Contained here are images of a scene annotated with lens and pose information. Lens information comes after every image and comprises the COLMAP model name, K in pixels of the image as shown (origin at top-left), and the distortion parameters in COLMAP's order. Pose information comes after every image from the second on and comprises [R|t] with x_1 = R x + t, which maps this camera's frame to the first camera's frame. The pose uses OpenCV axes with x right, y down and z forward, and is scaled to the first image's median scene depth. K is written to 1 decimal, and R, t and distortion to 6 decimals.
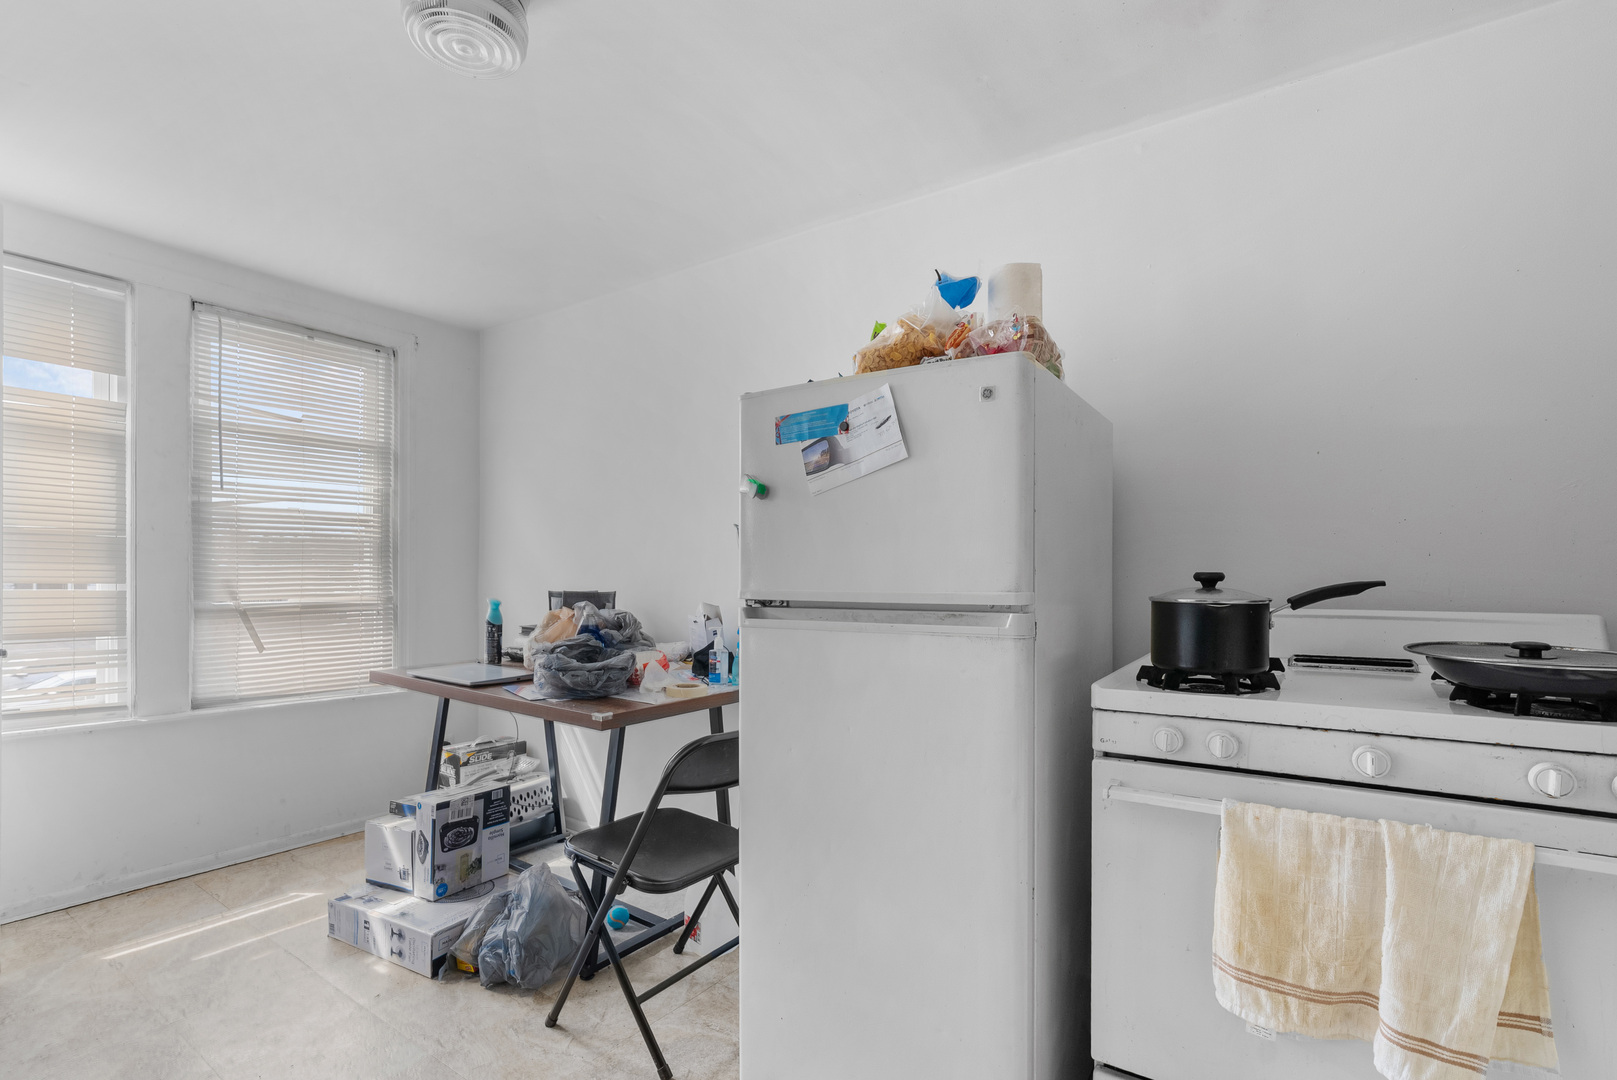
lens RADIAL K [[755.8, 0, 828.0], [0, 755.8, 567.2], [0, 0, 1]] dist [-0.005393, -0.000689]
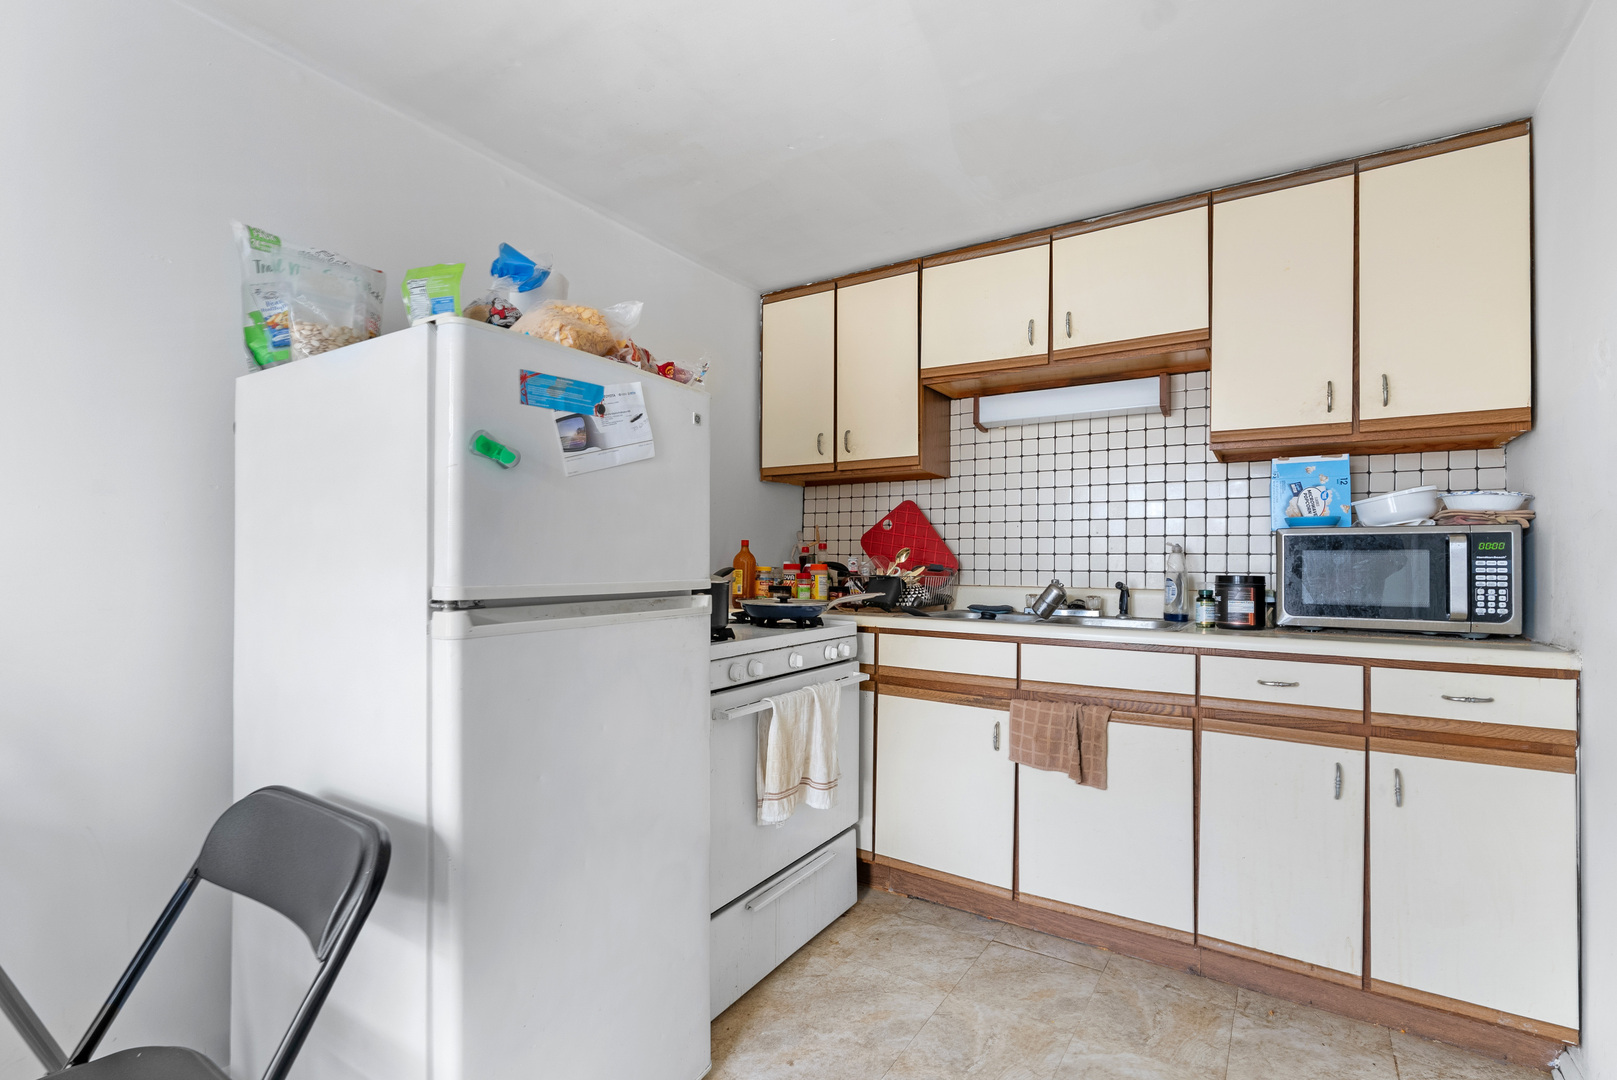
lens RADIAL K [[755.8, 0, 811.1], [0, 755.8, 550.5], [0, 0, 1]] dist [-0.005393, -0.000689]
pose [[-0.024990, 0.017212, 0.999540, -0.922056], [-0.004954, 0.999837, -0.017341, 0.006338], [-0.999675, -0.005385, -0.024901, 0.751709]]
